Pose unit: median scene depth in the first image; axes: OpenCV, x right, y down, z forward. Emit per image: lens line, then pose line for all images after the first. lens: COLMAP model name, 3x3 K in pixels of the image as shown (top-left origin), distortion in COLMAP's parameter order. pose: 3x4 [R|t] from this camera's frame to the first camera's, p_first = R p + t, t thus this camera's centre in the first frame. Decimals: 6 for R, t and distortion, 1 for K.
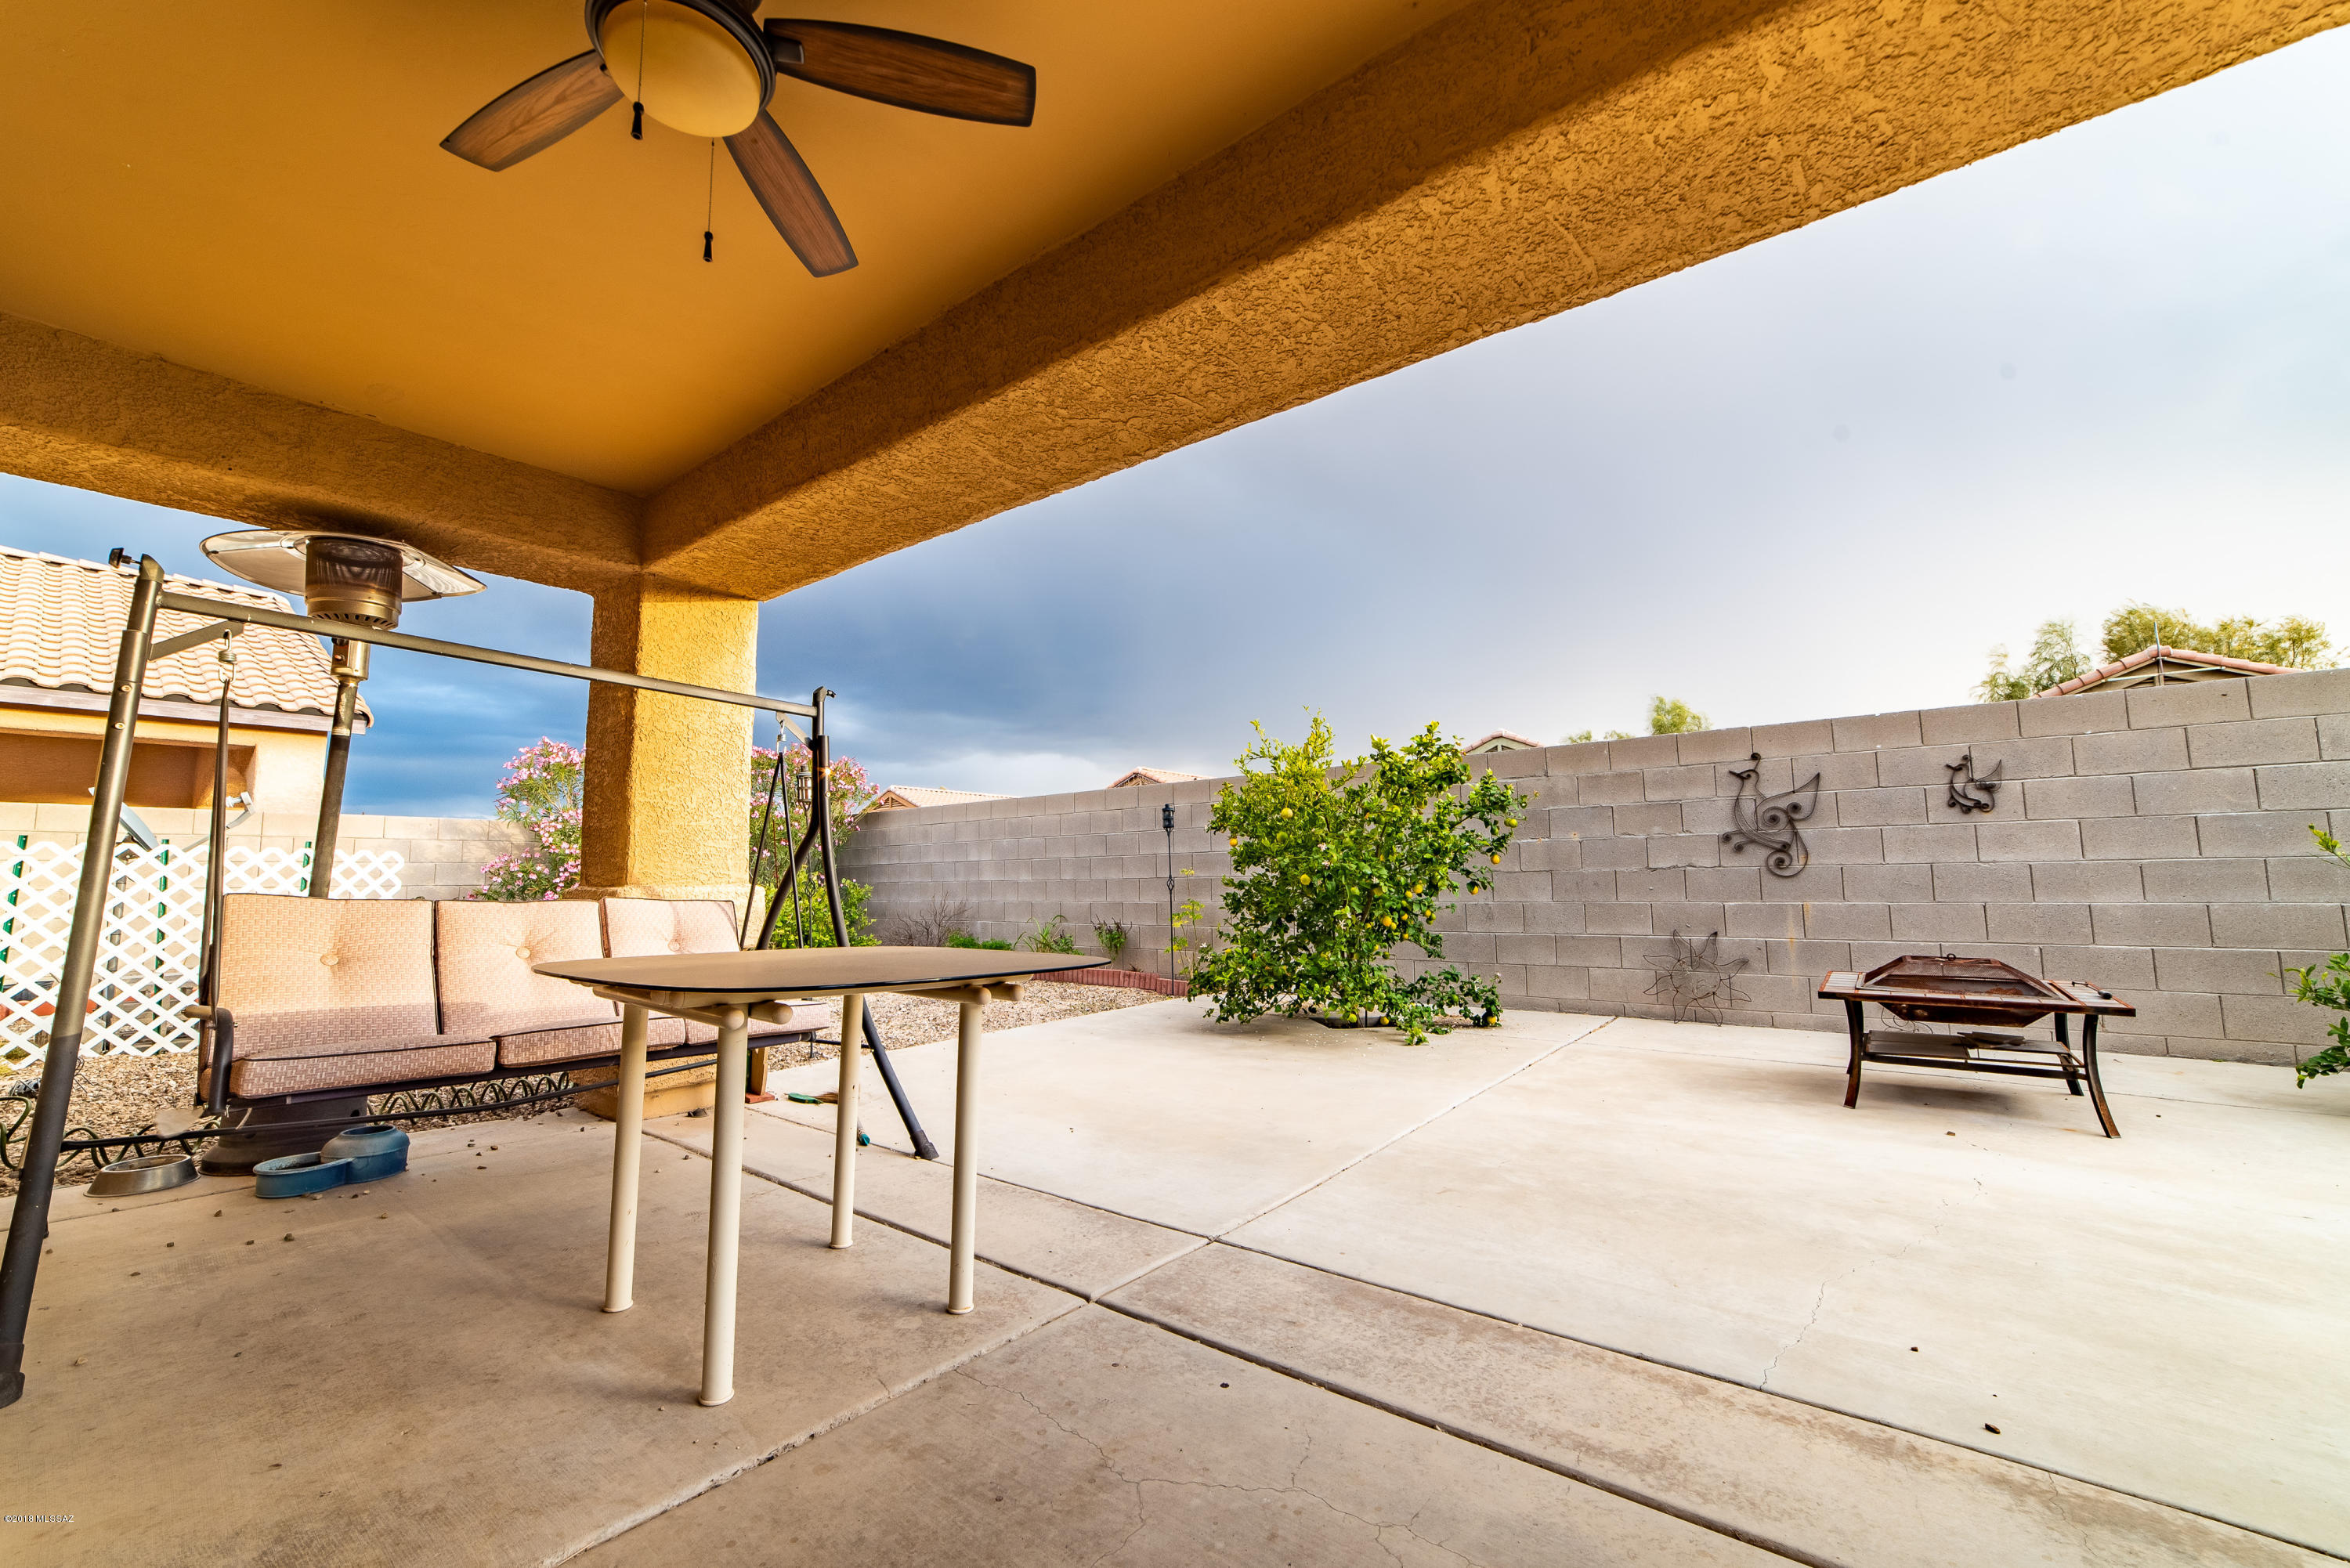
lens RADIAL K [[904.1, 0, 1161.7], [0, 904.1, 782.6], [0, 0, 1]] dist [-0.019771, 0.006971]
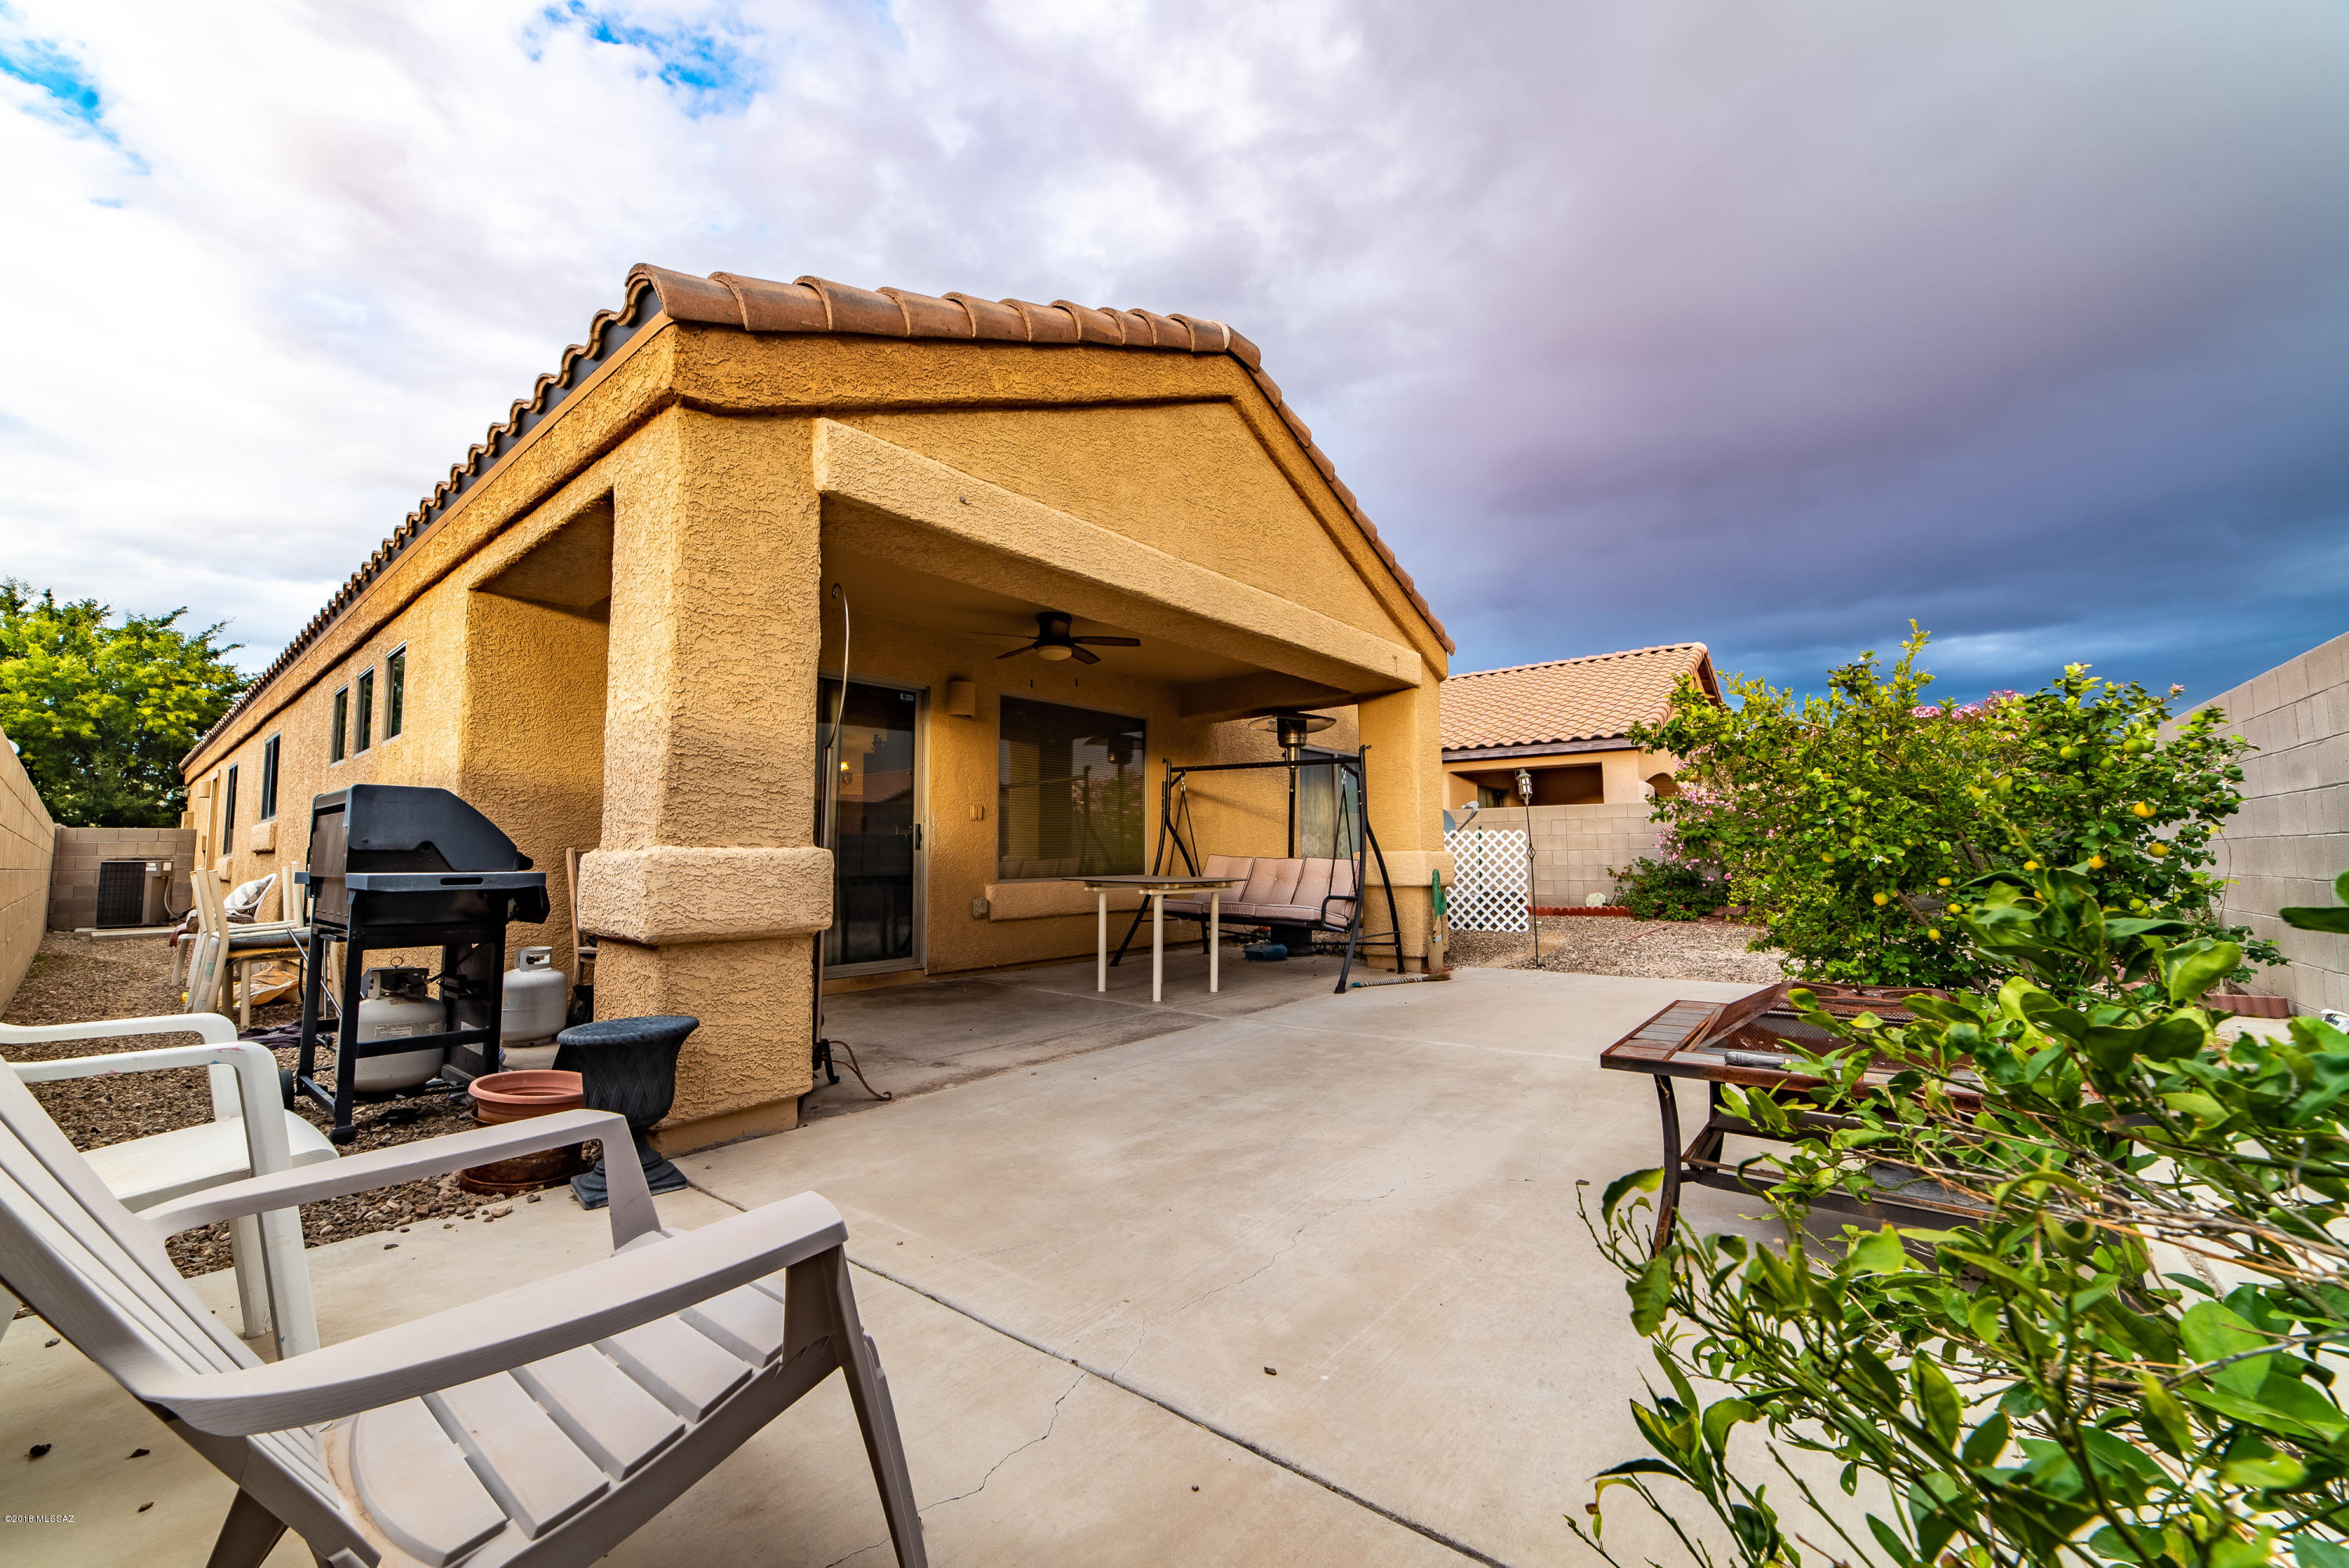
lens RADIAL K [[903.6, 0, 1161.2], [0, 903.6, 782.6], [0, 0, 1]] dist [-0.019771, 0.006971]
pose [[-0.022906, -0.078636, -0.996640, 0.926783], [0.121354, 0.989311, -0.080847, 0.048463], [0.992345, -0.122798, -0.013118, 0.396466]]
